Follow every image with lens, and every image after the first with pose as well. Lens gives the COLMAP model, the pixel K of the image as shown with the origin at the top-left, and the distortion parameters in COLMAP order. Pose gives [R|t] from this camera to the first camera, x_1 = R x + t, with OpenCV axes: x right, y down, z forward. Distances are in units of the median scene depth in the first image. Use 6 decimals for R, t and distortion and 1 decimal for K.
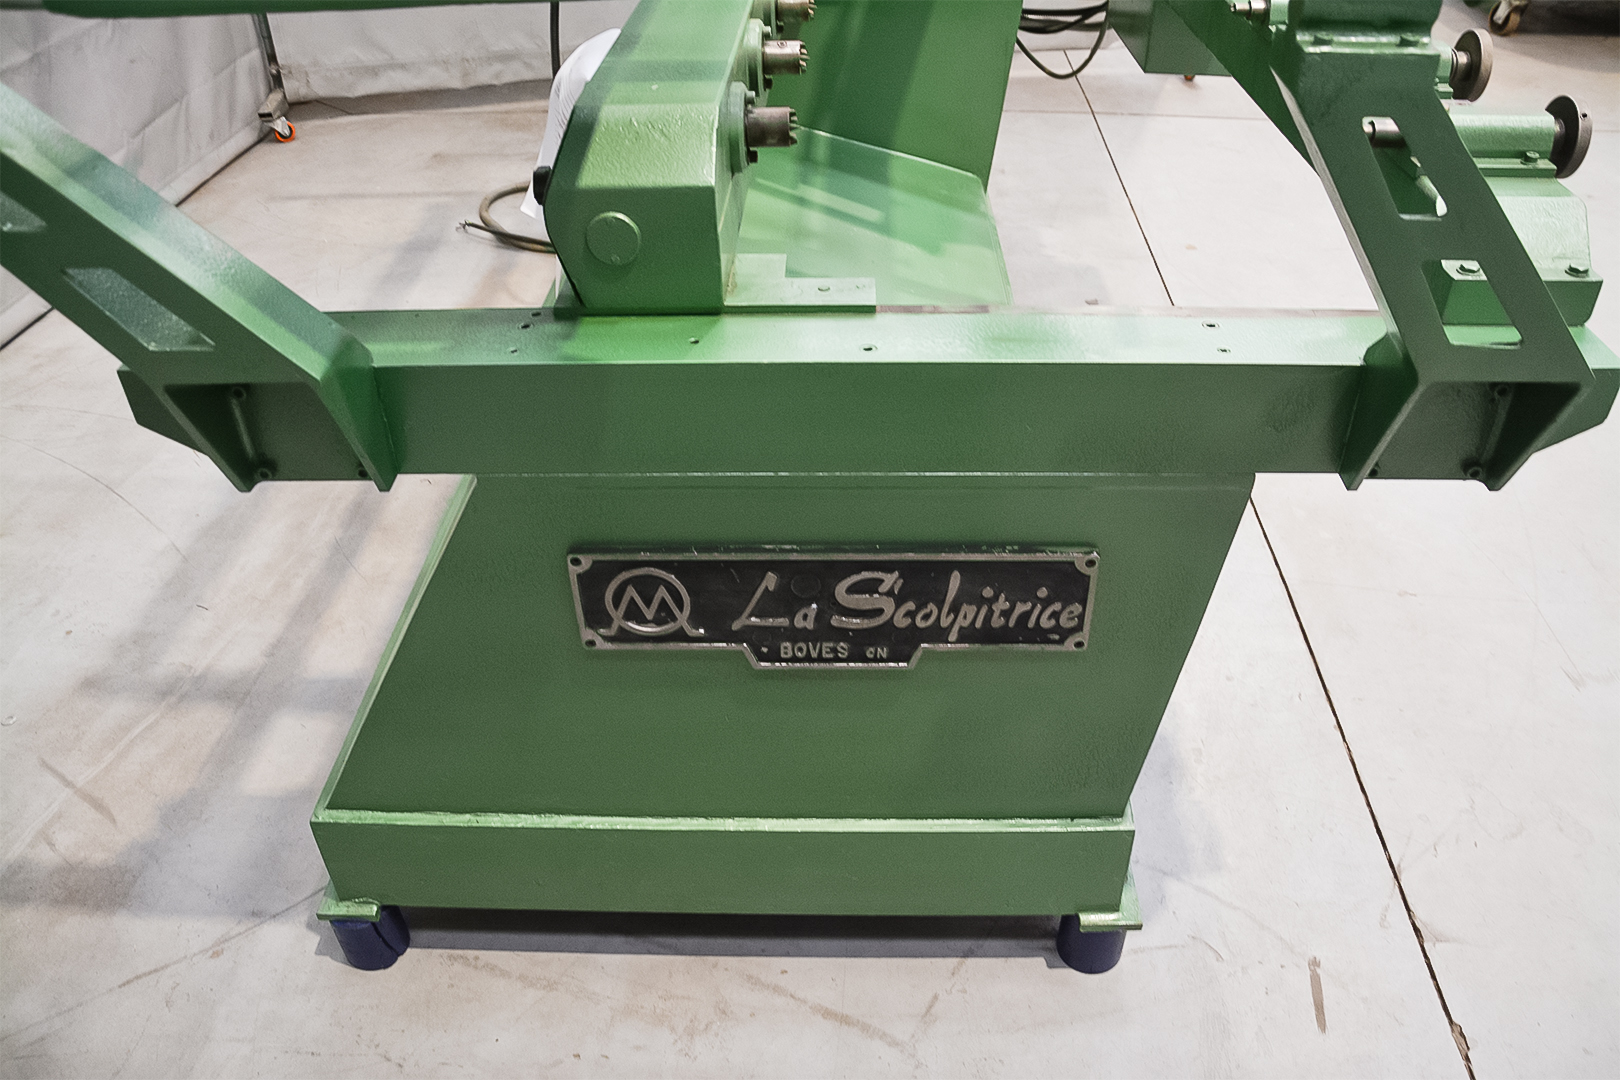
lens RADIAL K [[1257.0, 0, 837.4], [0, 1257.0, 559.5], [0, 0, 1]] dist [-0.120431, 0.054012]
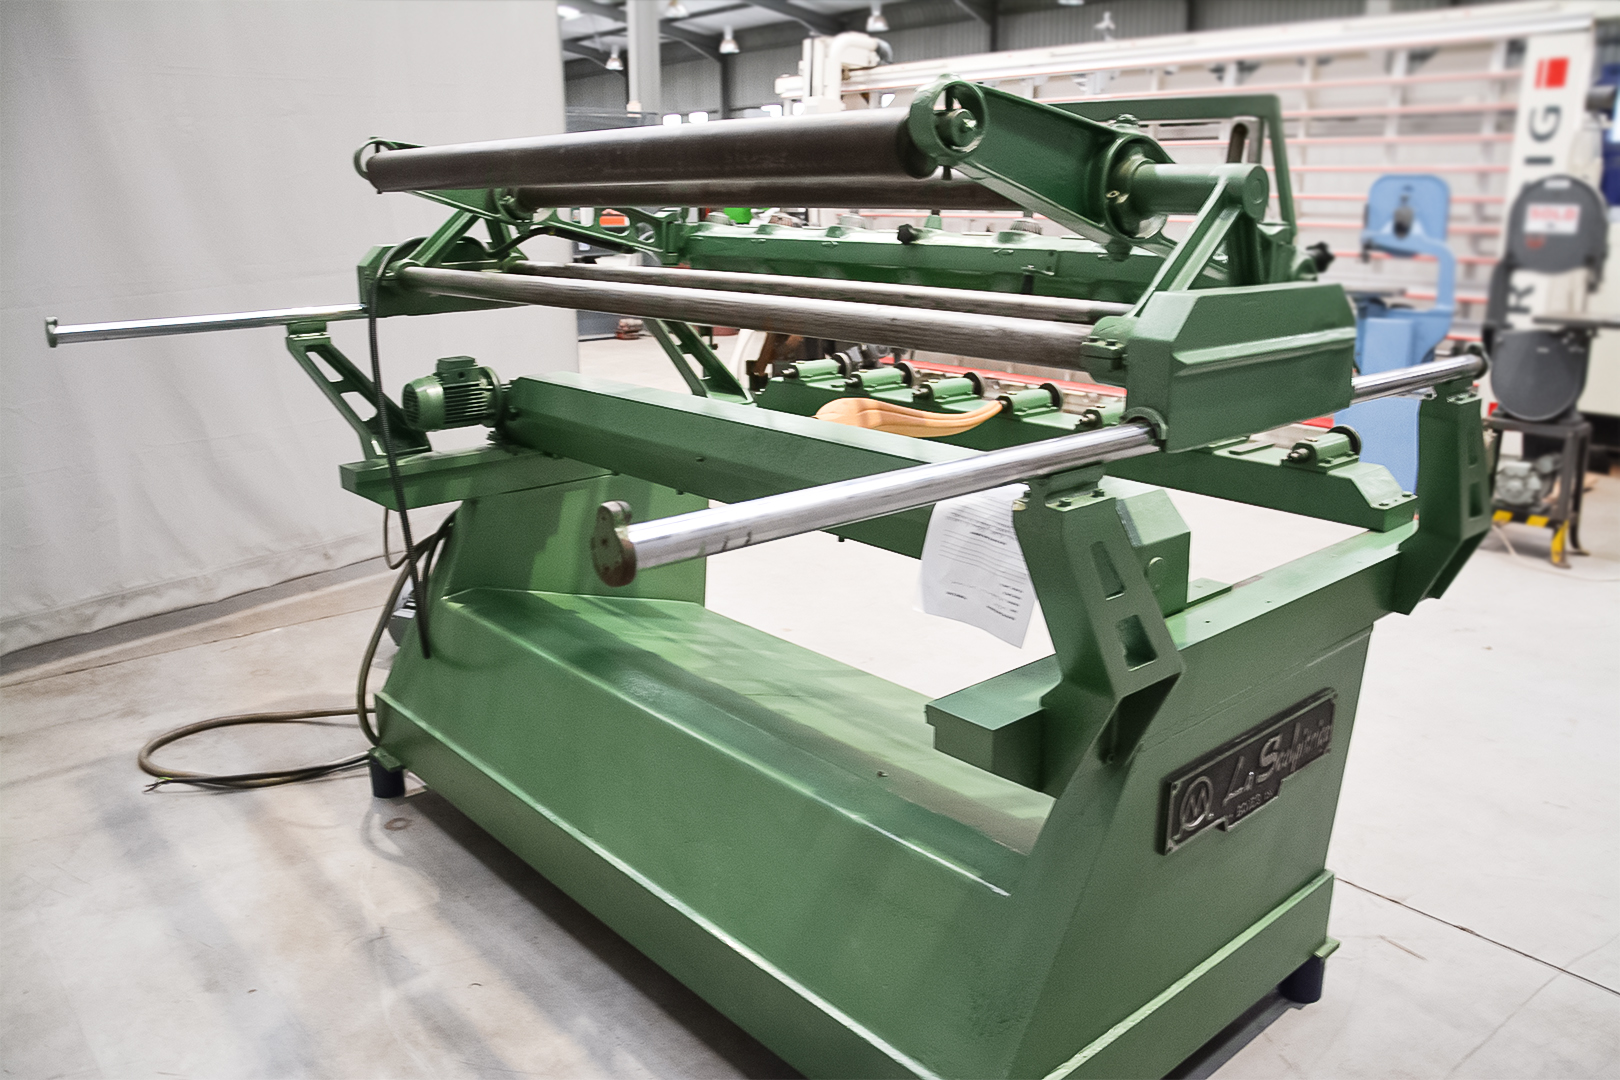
lens RADIAL K [[1257.0, 0, 837.4], [0, 1257.0, 559.5], [0, 0, 1]] dist [-0.120431, 0.054012]
pose [[0.727949, -0.180295, 0.661502, -1.185698], [0.405078, 0.891511, -0.202782, -0.084670], [-0.553175, 0.415575, 0.722007, 0.031735]]
